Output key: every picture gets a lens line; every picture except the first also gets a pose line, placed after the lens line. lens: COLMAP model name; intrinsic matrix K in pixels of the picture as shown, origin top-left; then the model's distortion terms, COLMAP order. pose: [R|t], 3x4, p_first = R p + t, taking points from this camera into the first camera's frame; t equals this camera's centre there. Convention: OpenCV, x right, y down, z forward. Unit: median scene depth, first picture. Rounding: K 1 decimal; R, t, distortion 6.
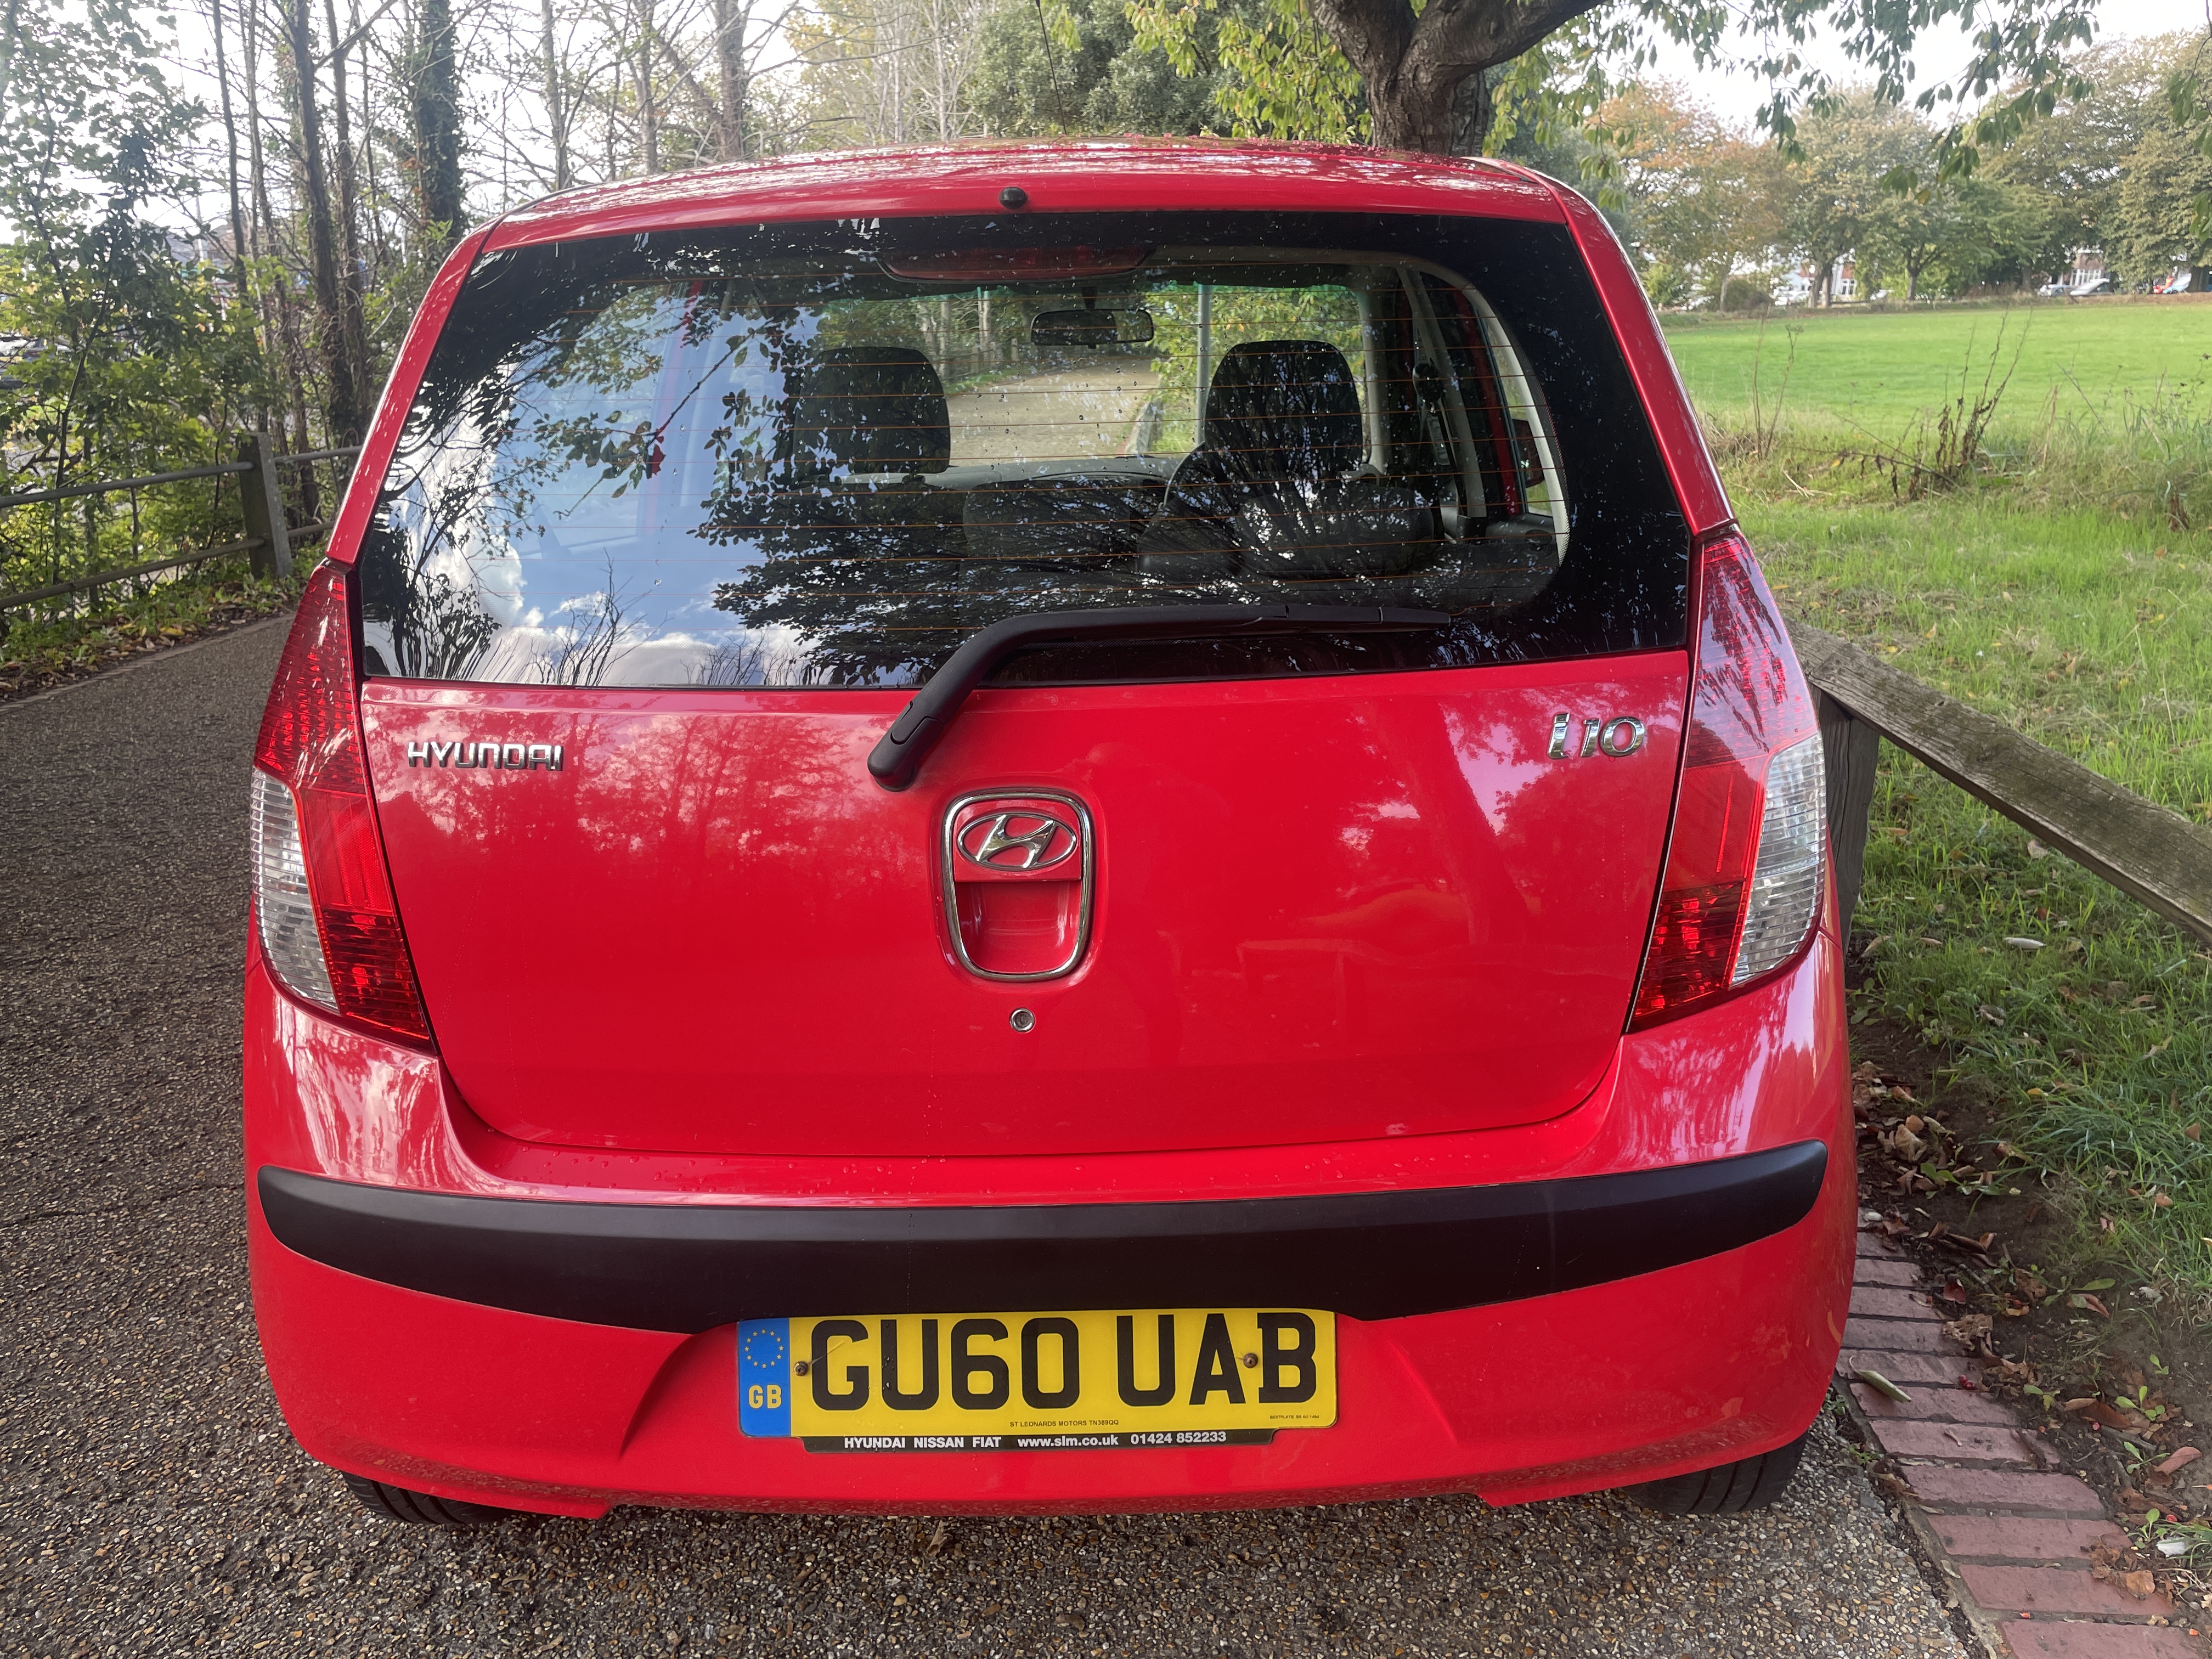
lens RADIAL K [[1656.9, 0, 1127.6], [0, 1656.9, 830.7], [0, 0, 1]] dist [0.089116, -0.116387]
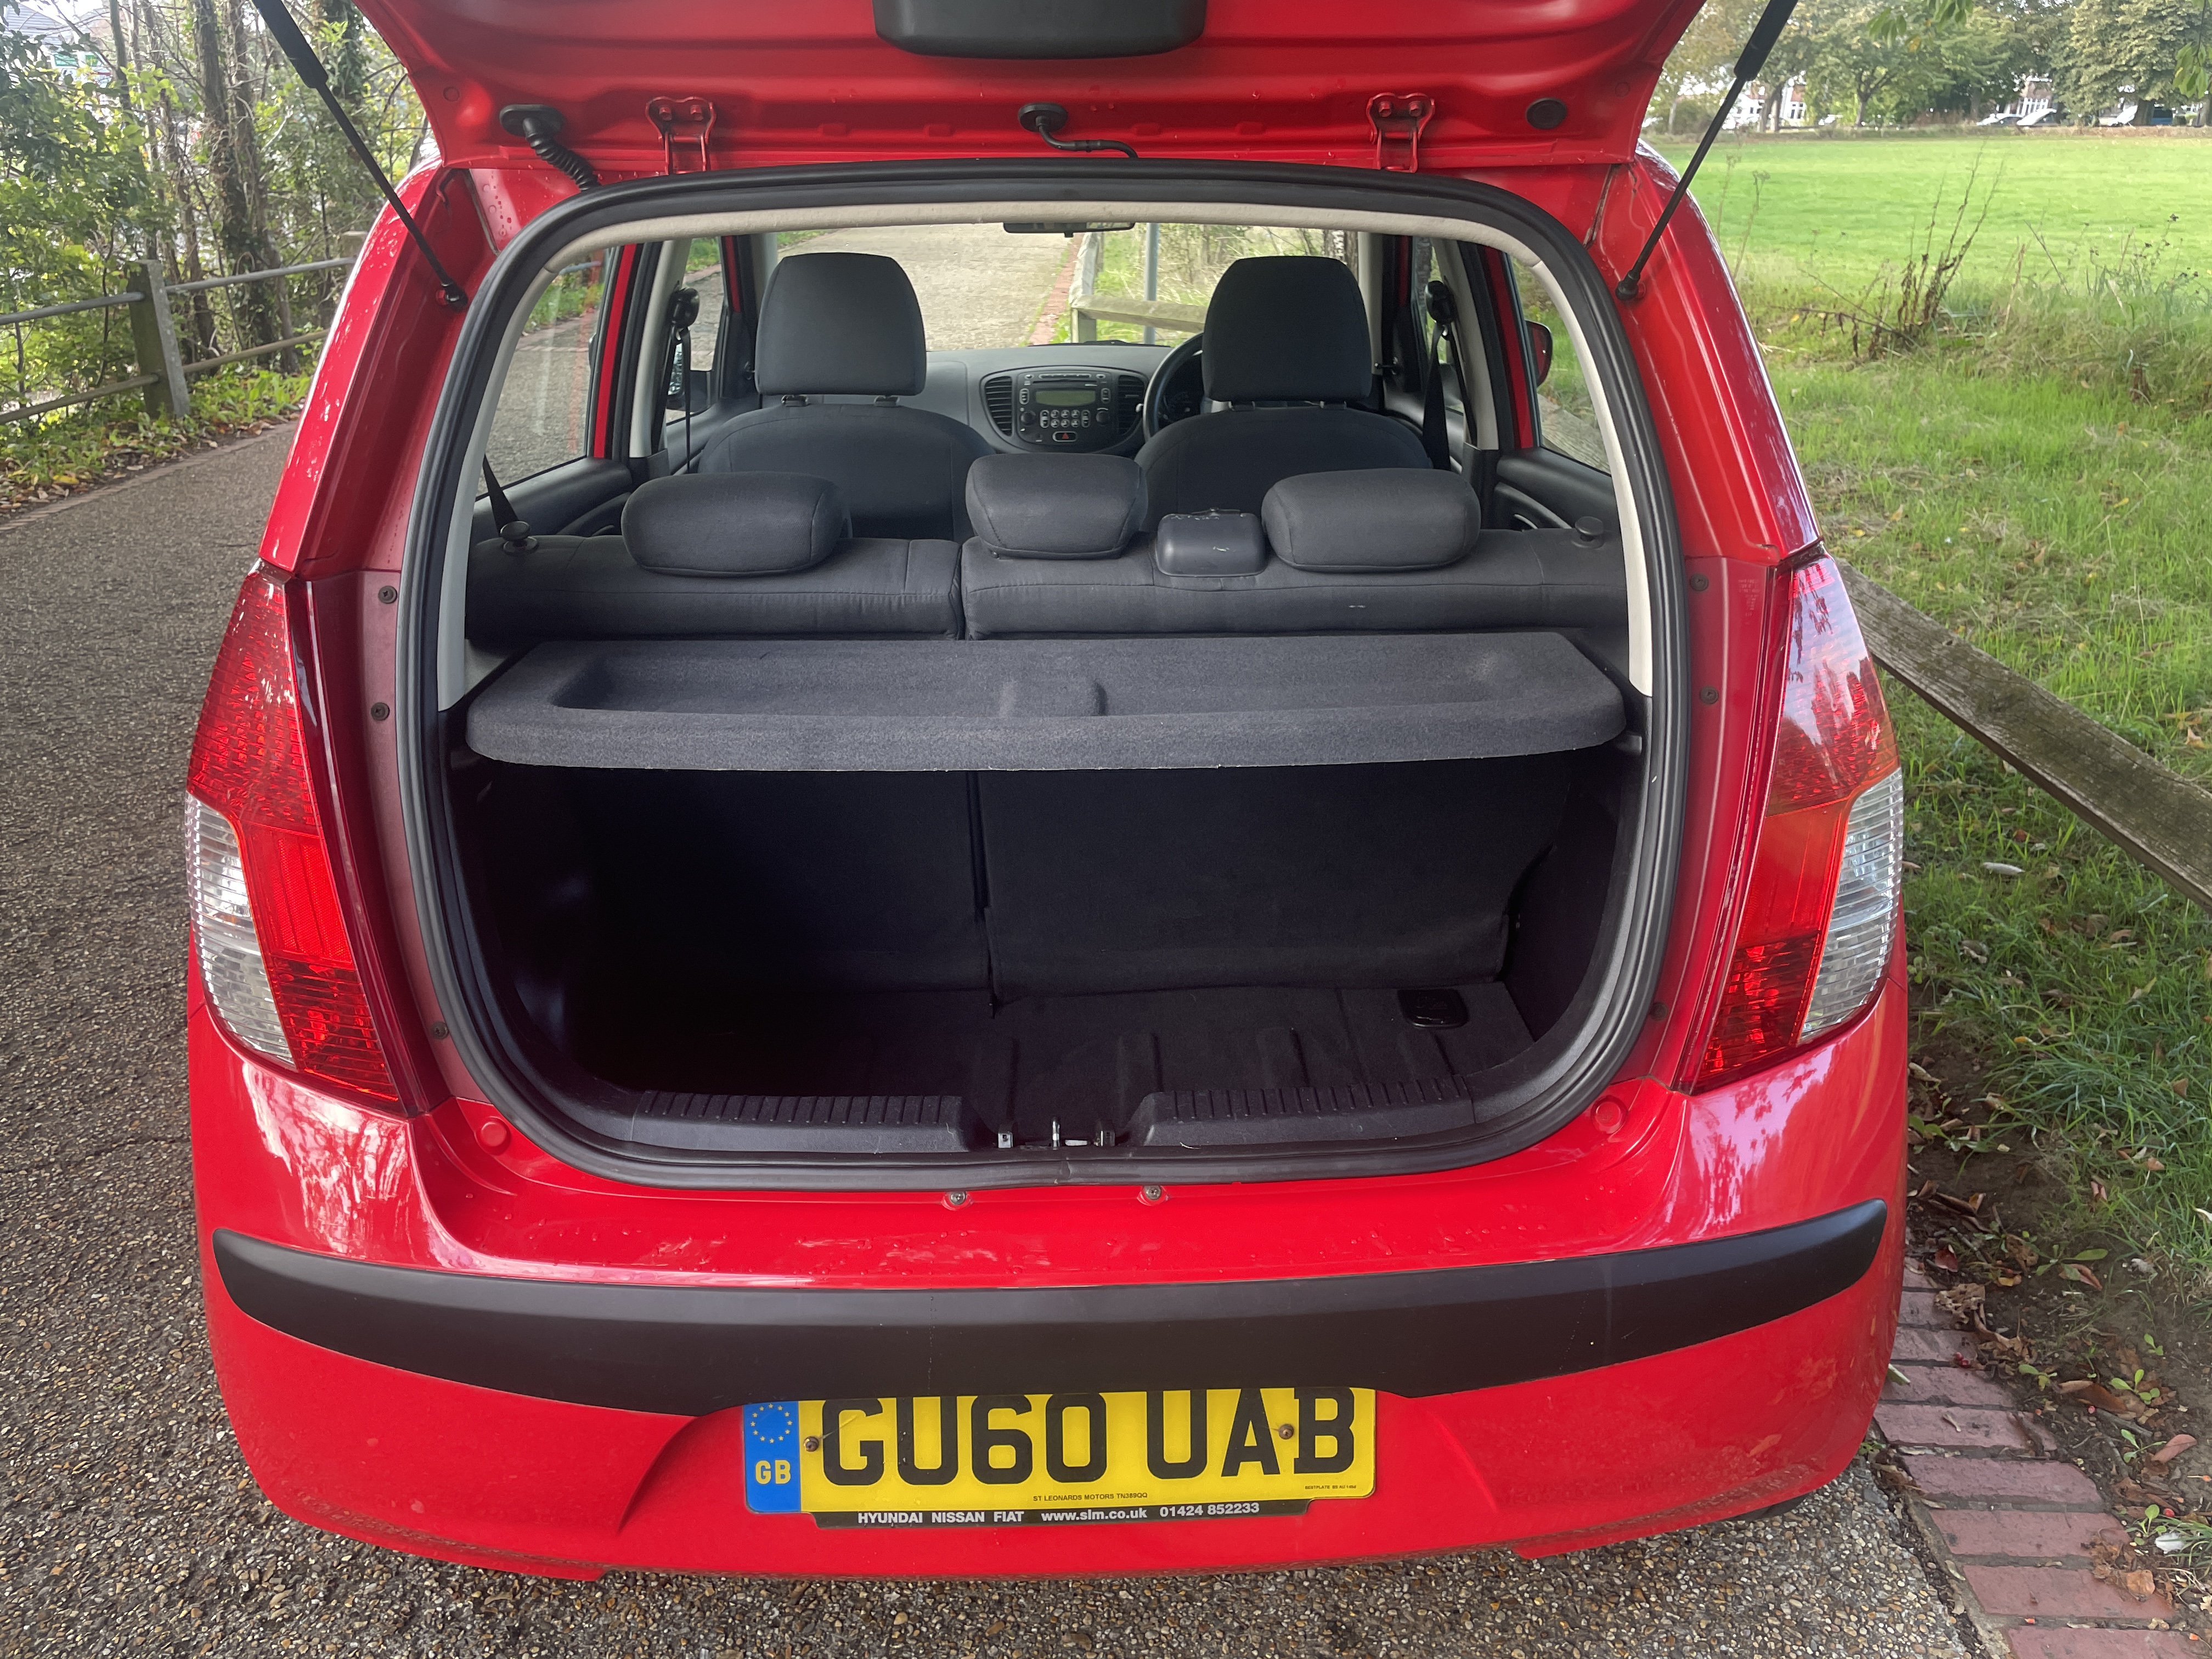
lens RADIAL K [[1656.9, 0, 1127.6], [0, 1656.9, 830.7], [0, 0, 1]] dist [0.089116, -0.116387]
pose [[0.999107, 0.004502, 0.042016, -0.039396], [-0.008663, 0.995011, 0.099385, -0.079579], [-0.041359, -0.099660, 0.994162, 0.059536]]
